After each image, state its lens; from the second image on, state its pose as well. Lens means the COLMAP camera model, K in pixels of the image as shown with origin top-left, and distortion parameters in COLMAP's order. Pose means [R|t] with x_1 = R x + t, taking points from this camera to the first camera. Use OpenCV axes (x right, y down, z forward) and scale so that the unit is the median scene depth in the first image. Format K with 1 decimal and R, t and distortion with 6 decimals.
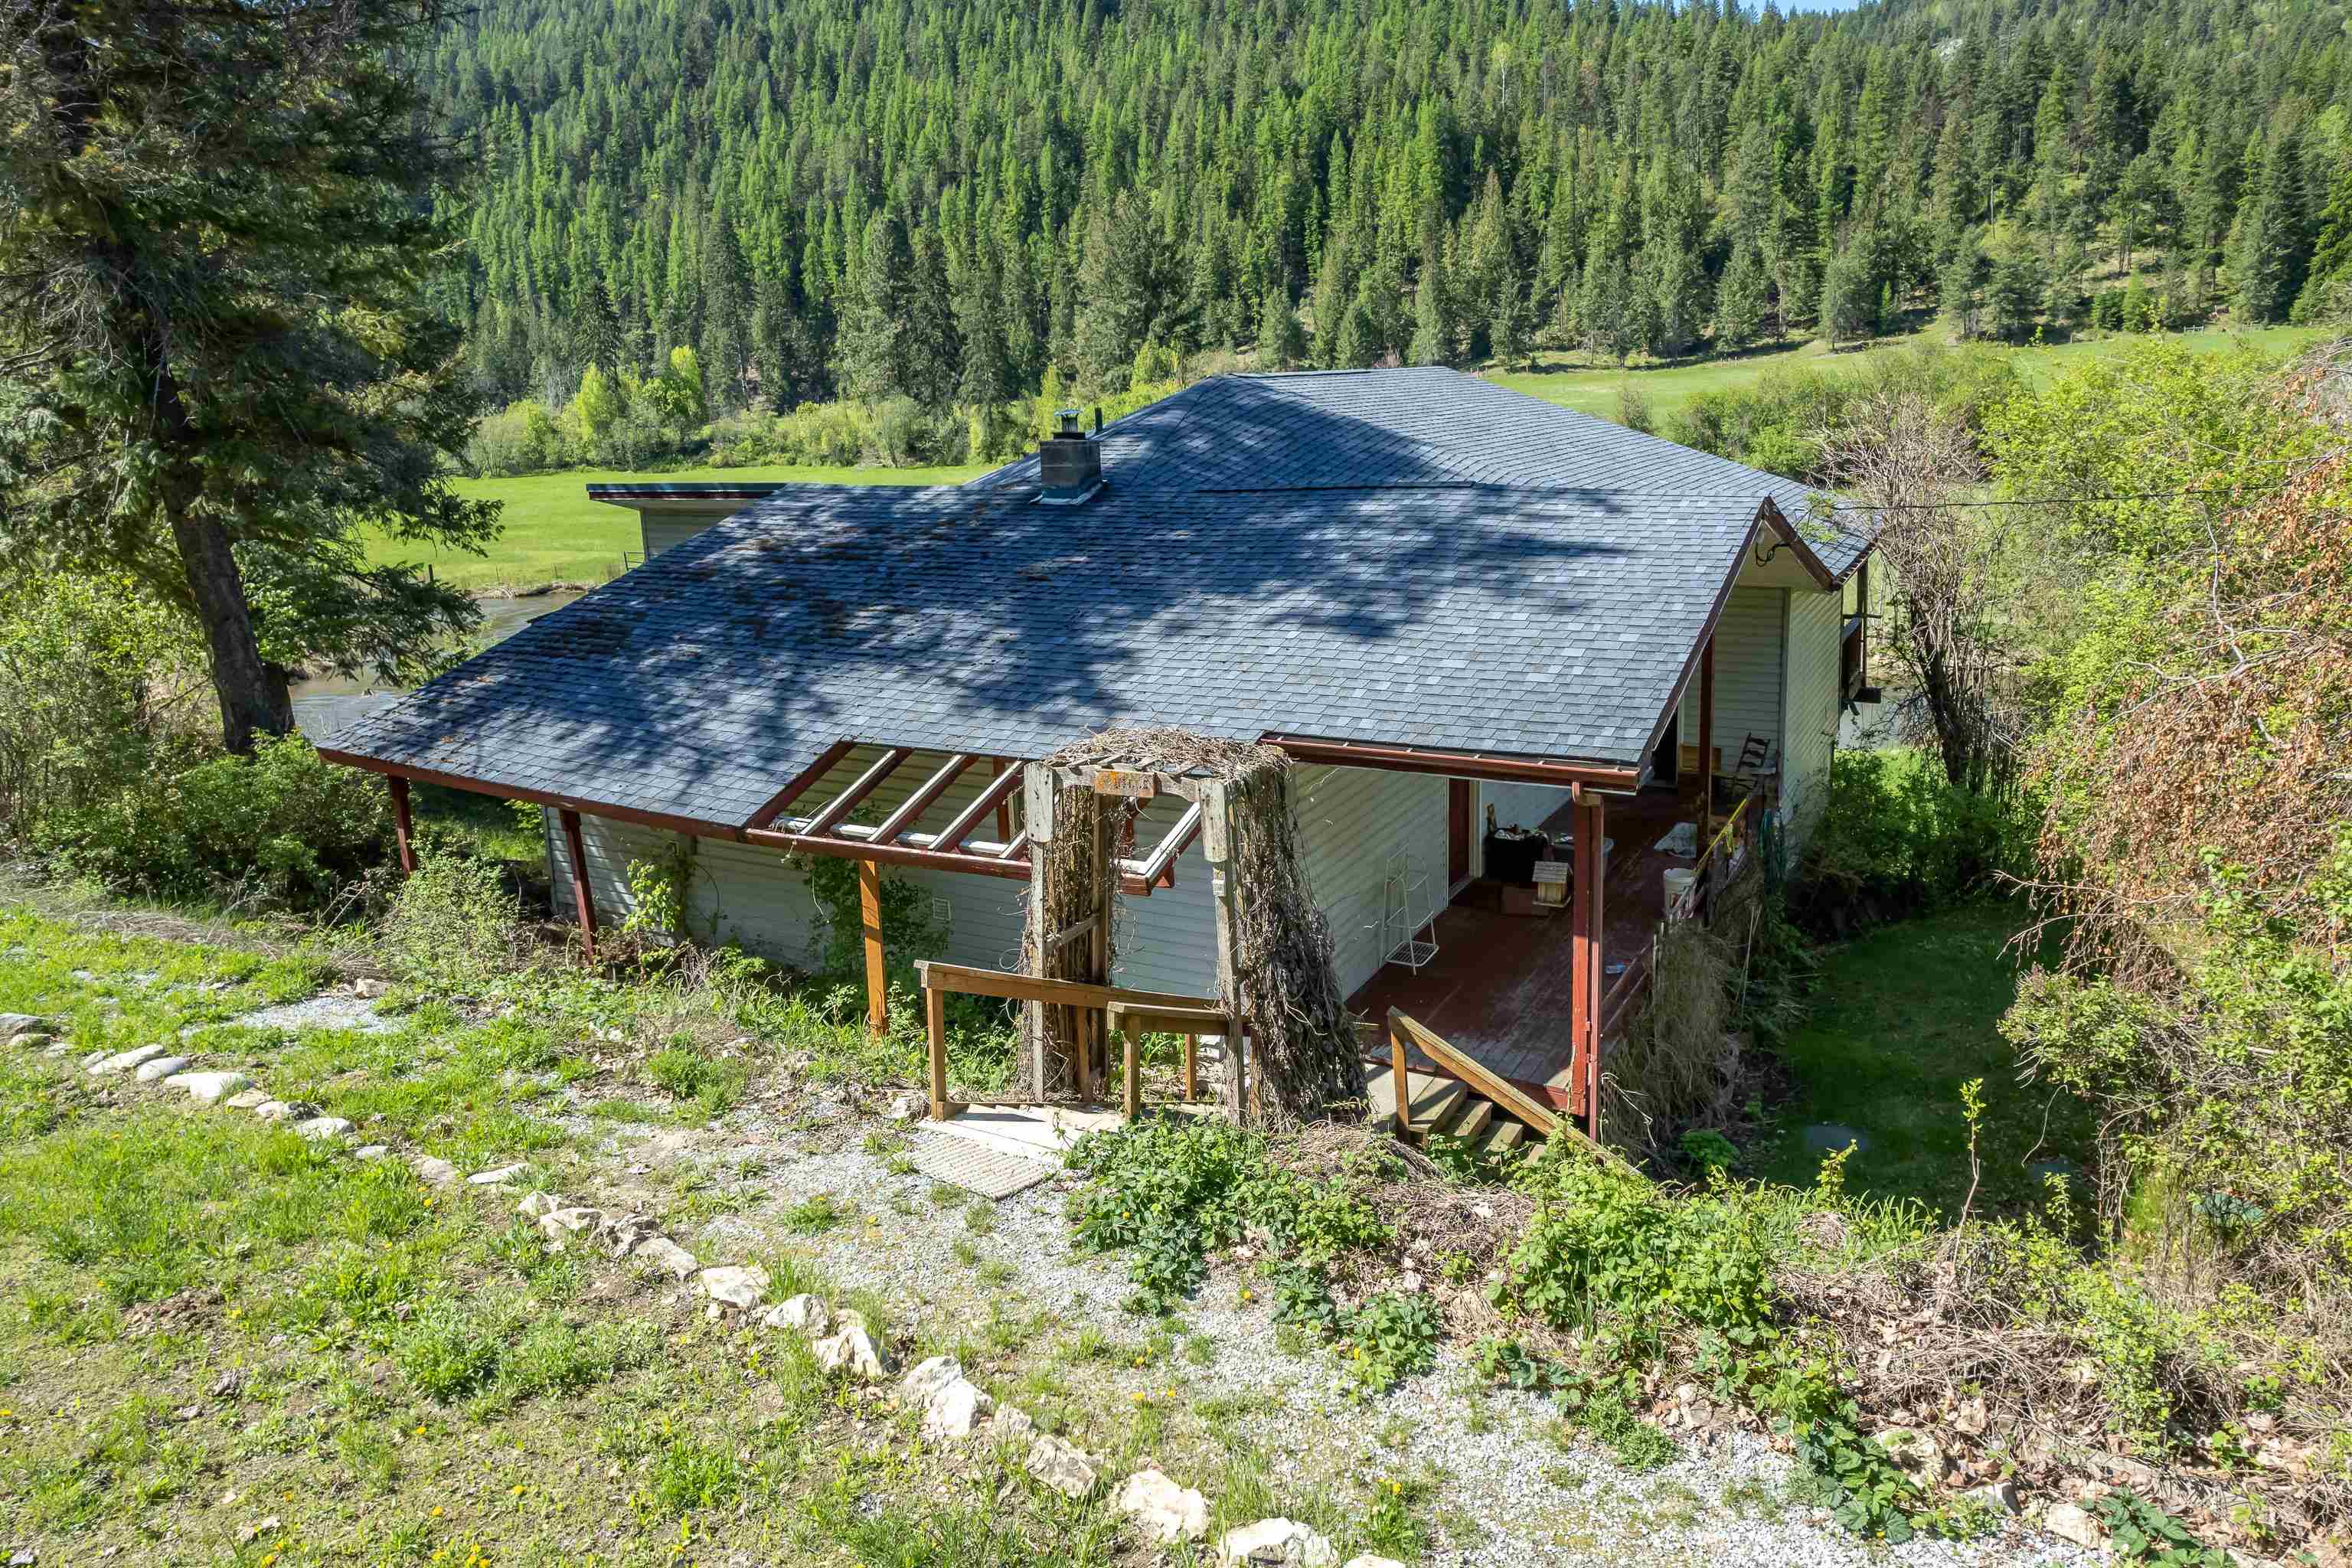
lens RADIAL K [[1546.0, 0, 1200.8], [0, 1546.0, 673.5], [0, 0, 1]] dist [-0.073693, 0.064991]
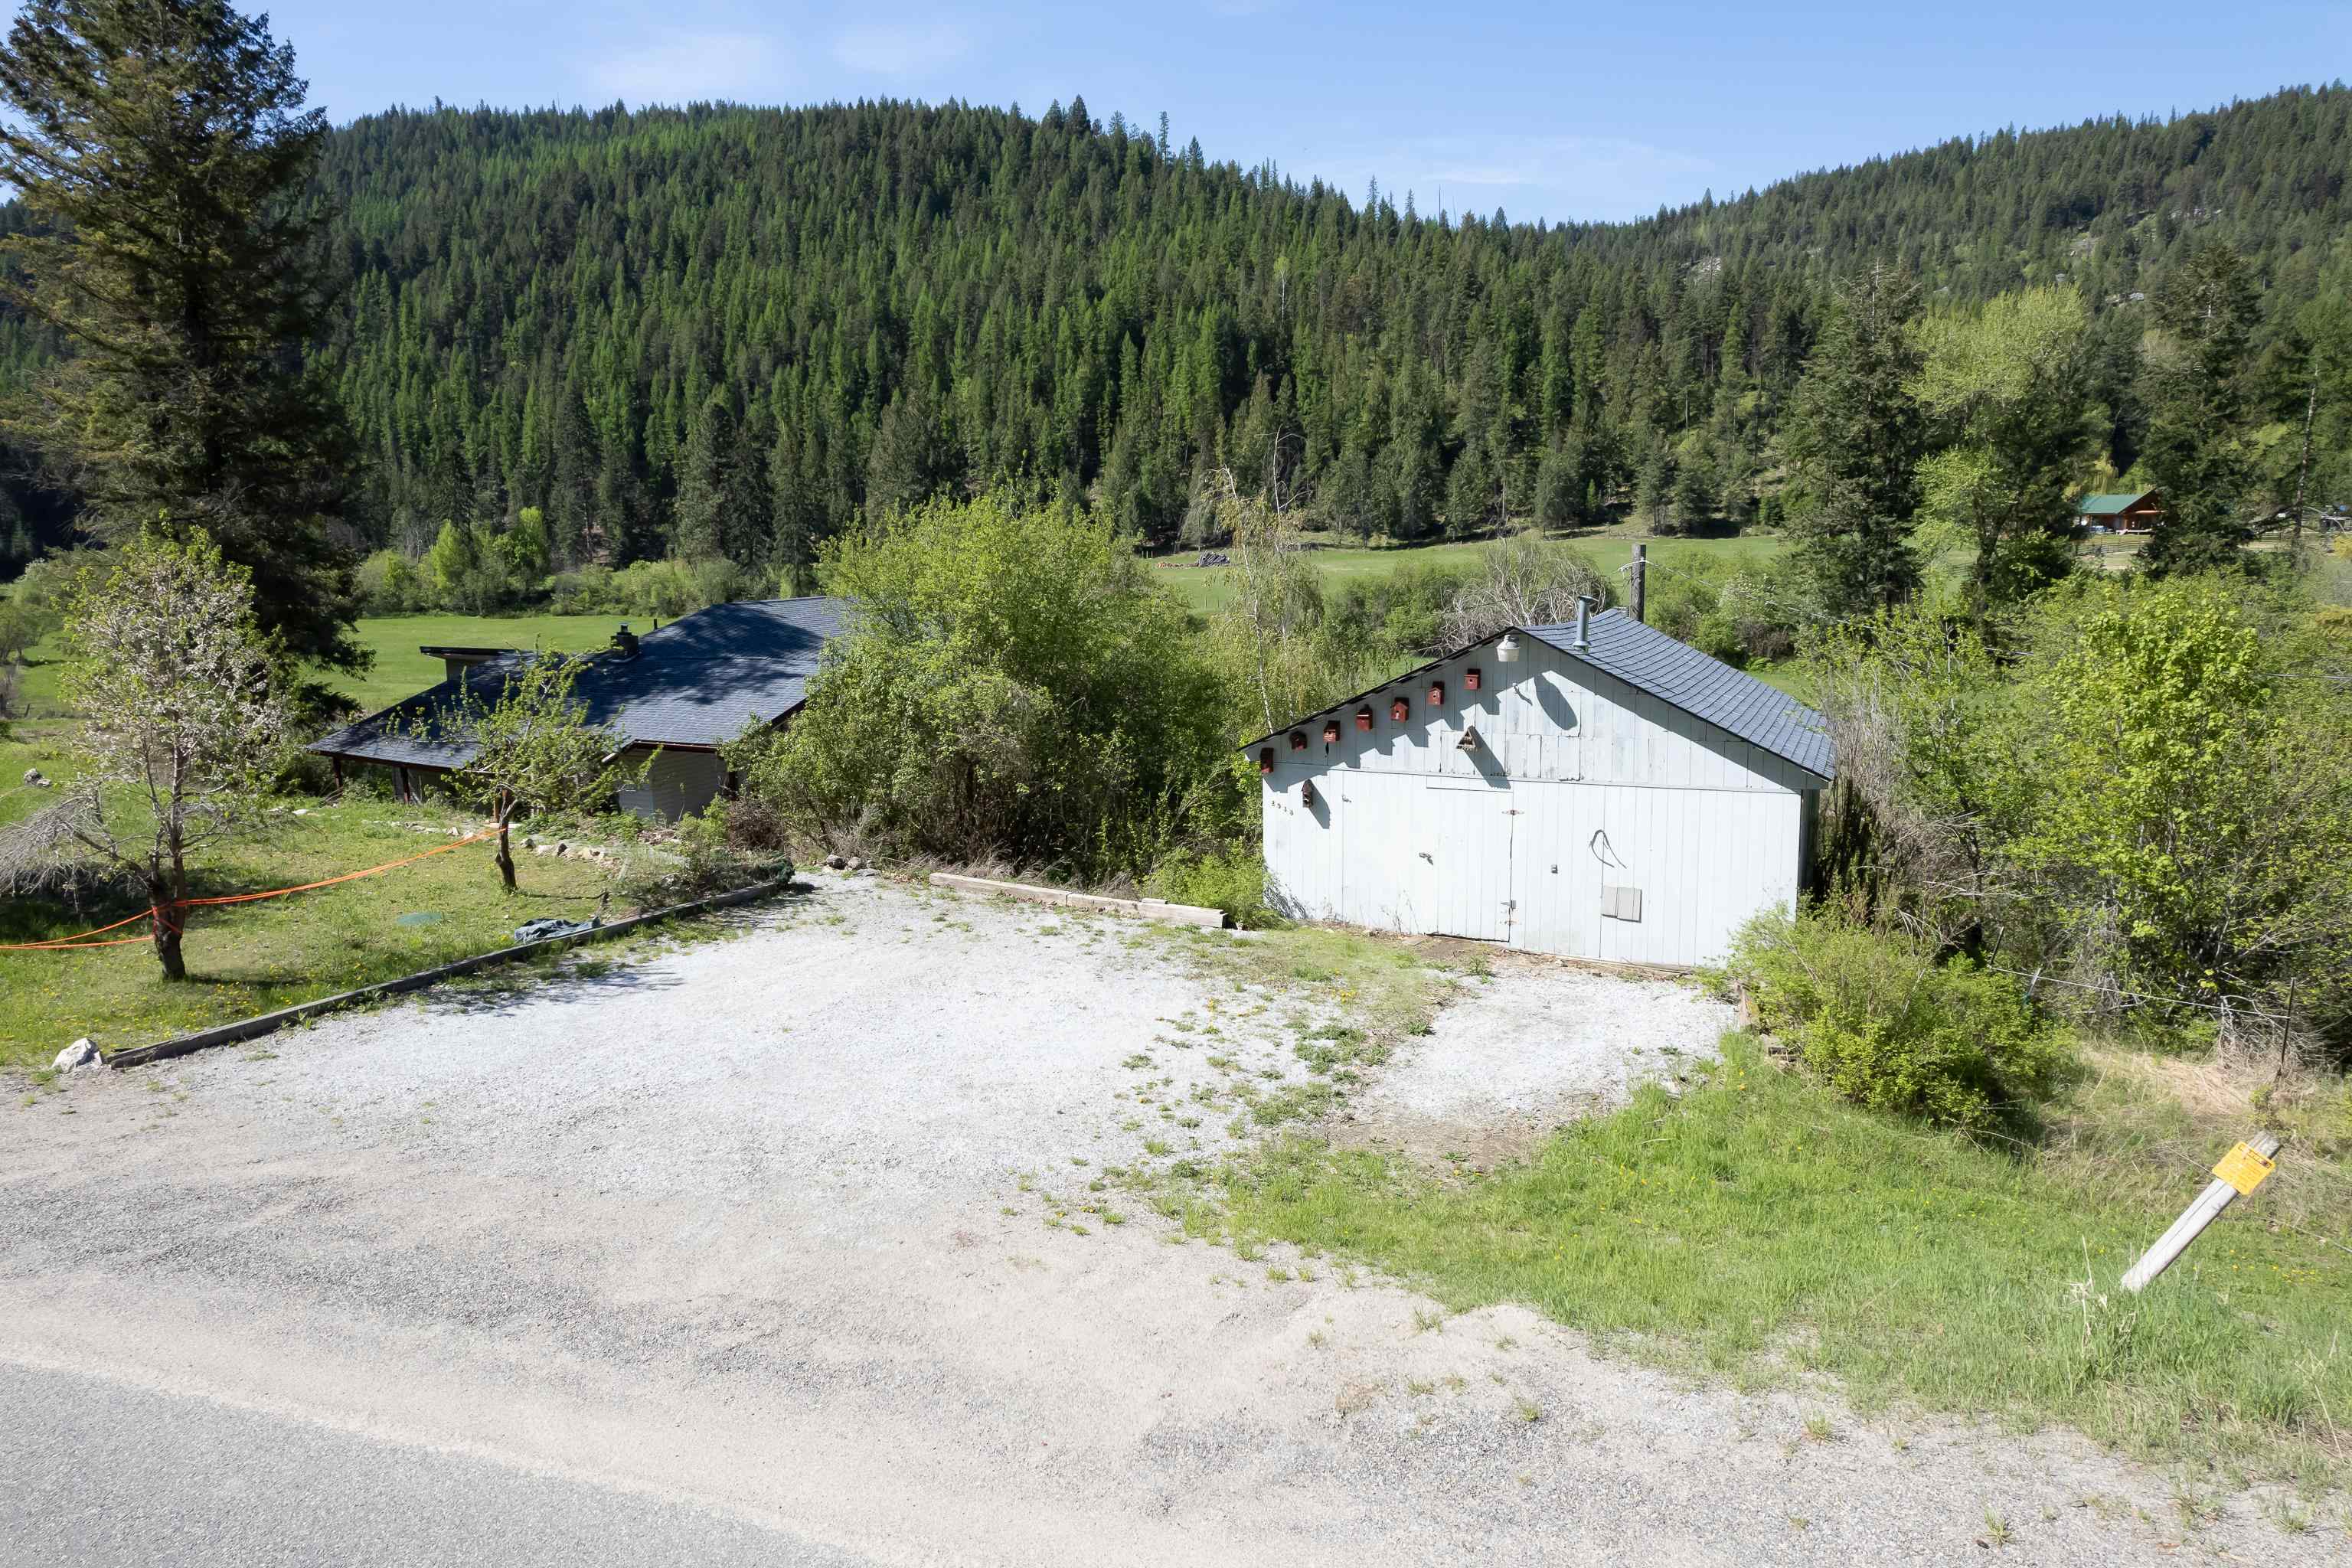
lens RADIAL K [[1523.9, 0, 1175.8], [0, 1523.9, 776.4], [0, 0, 1]] dist [-0.071683, 0.059764]
pose [[0.997132, 0.019448, 0.073140, 0.047671], [-0.017187, 0.999359, -0.031414, 0.010021], [-0.073704, 0.030067, 0.996827, -0.110889]]
